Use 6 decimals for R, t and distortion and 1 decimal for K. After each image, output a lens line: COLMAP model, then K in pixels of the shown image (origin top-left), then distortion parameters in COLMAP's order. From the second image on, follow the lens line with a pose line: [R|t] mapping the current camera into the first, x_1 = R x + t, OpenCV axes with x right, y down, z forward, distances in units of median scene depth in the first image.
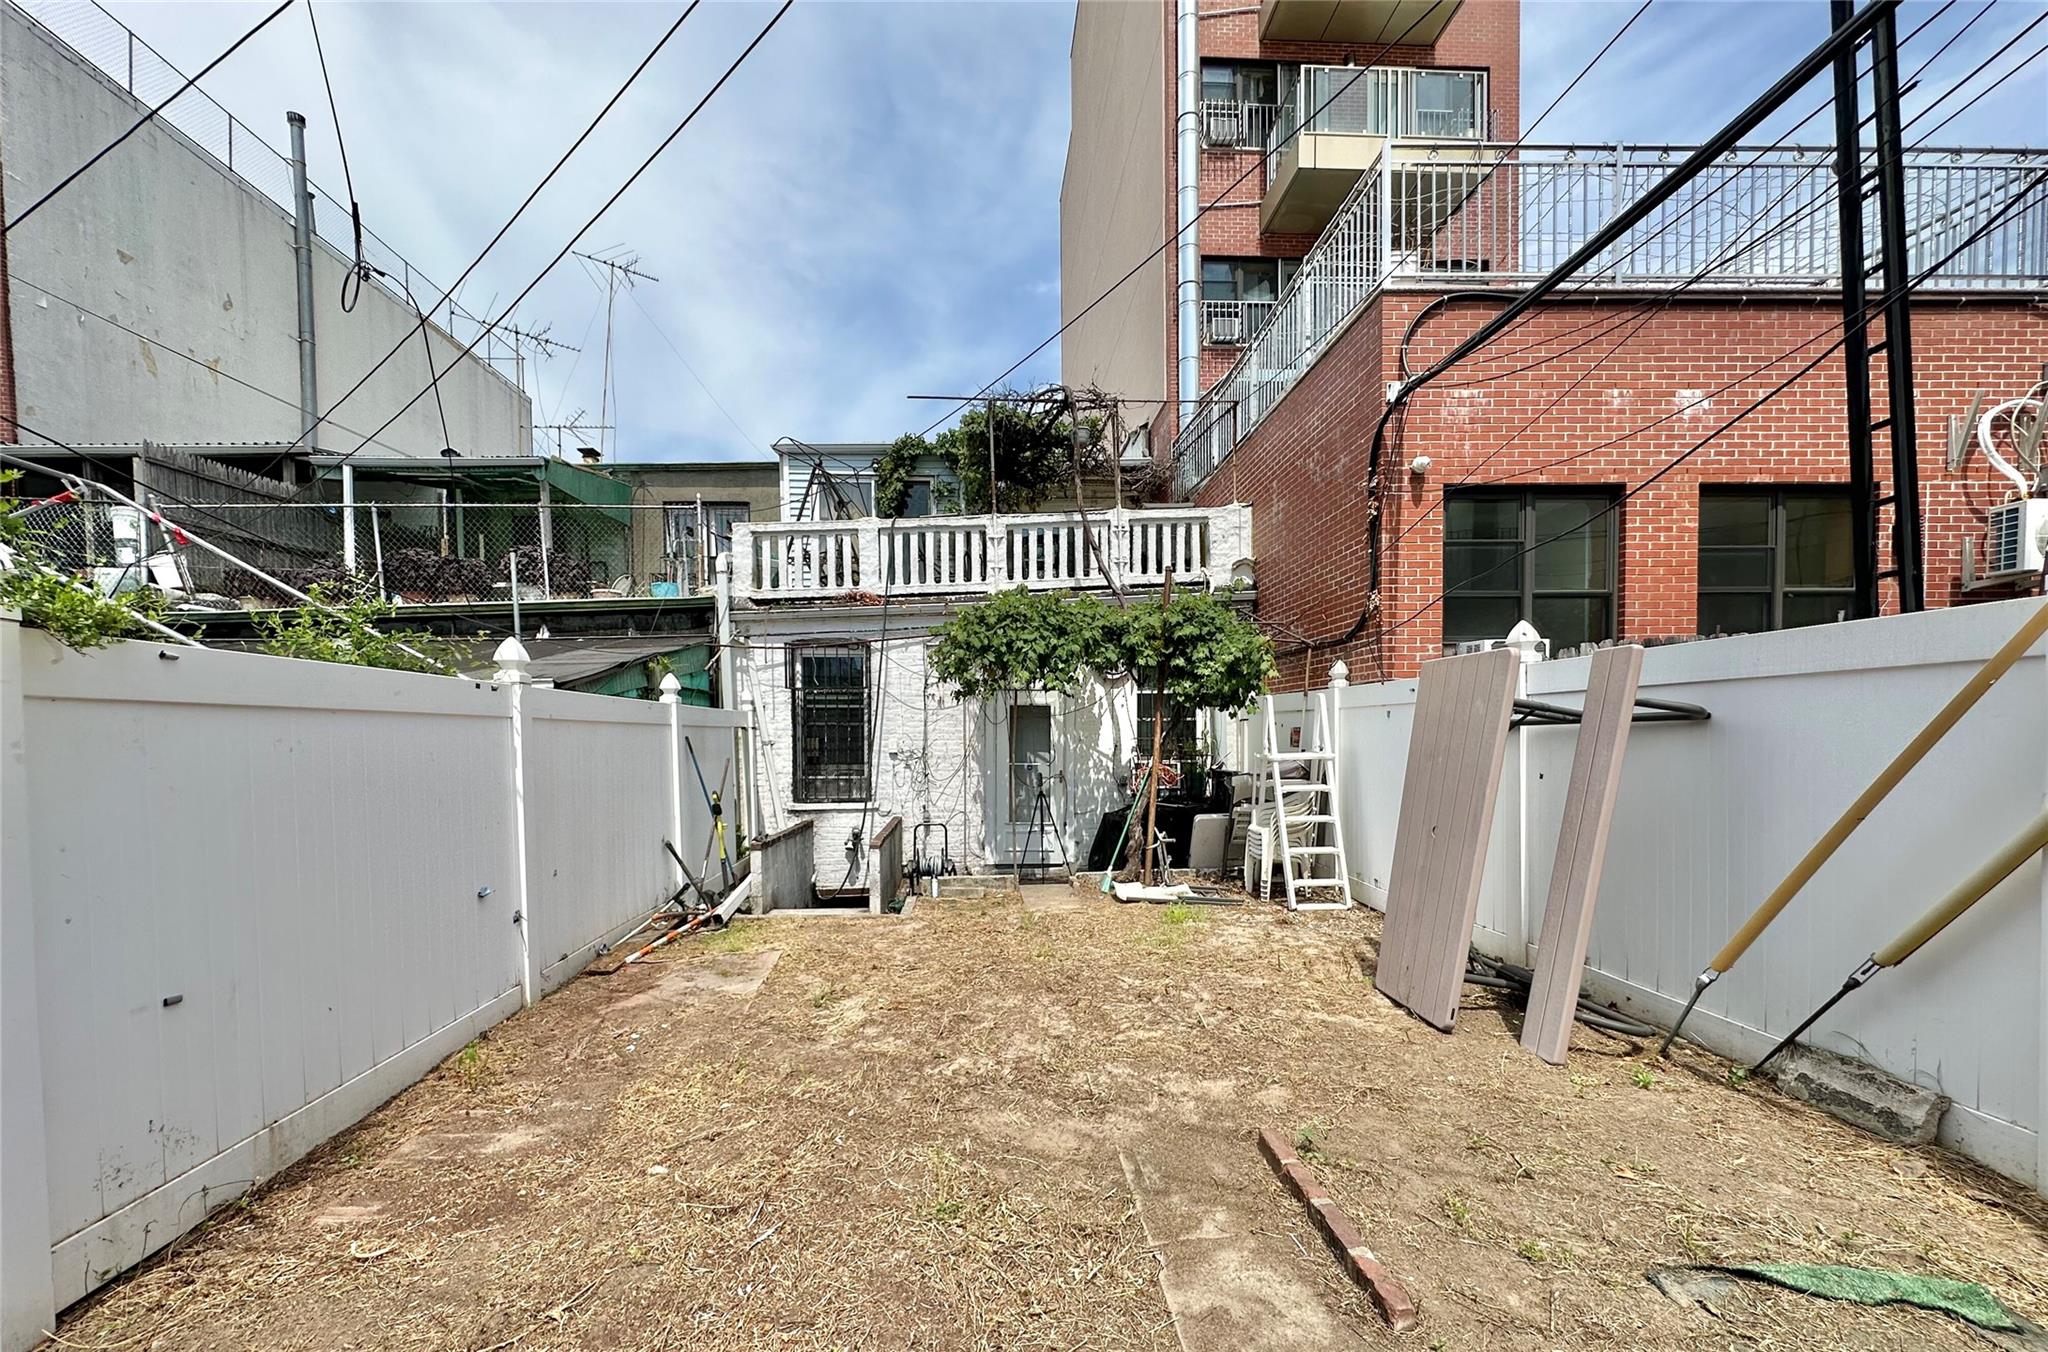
lens RADIAL K [[823.9, 0, 1018.4], [0, 823.9, 755.7], [0, 0, 1]] dist [0.001635, 0.000041]
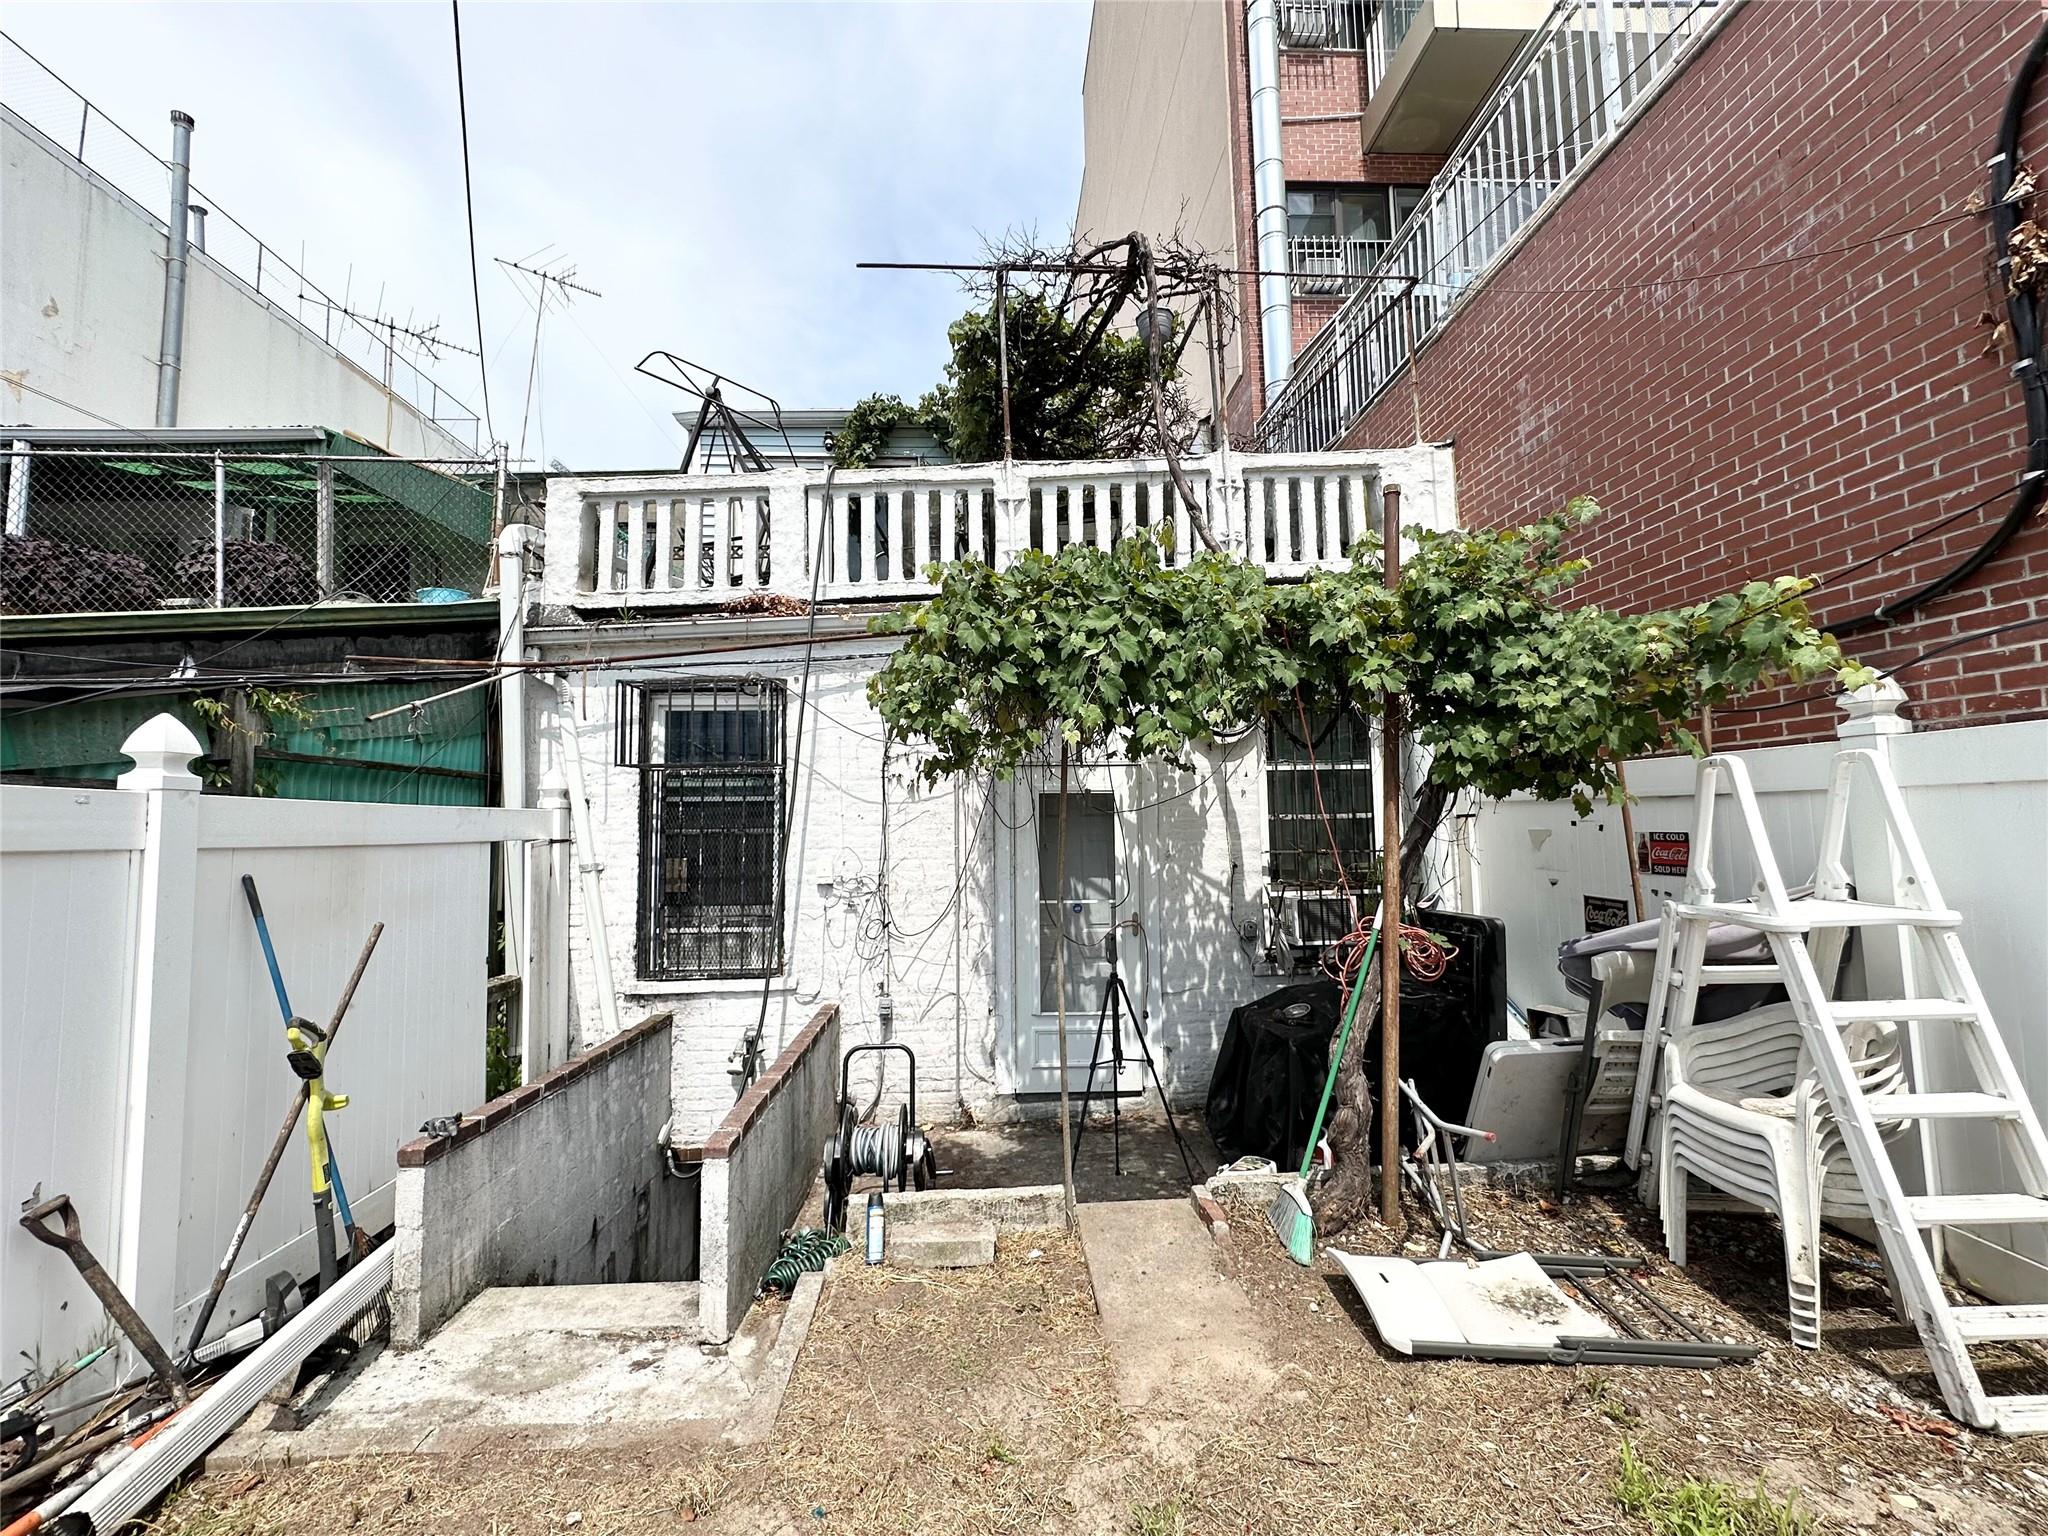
lens RADIAL K [[821.9, 0, 1015.2], [0, 821.9, 764.7], [0, 0, 1]] dist [0.001169, 0.000069]
pose [[0.999838, -0.010836, -0.014403, -0.018526], [0.009296, 0.994640, -0.102976, -0.024466], [0.015442, 0.102826, 0.994580, 0.457708]]
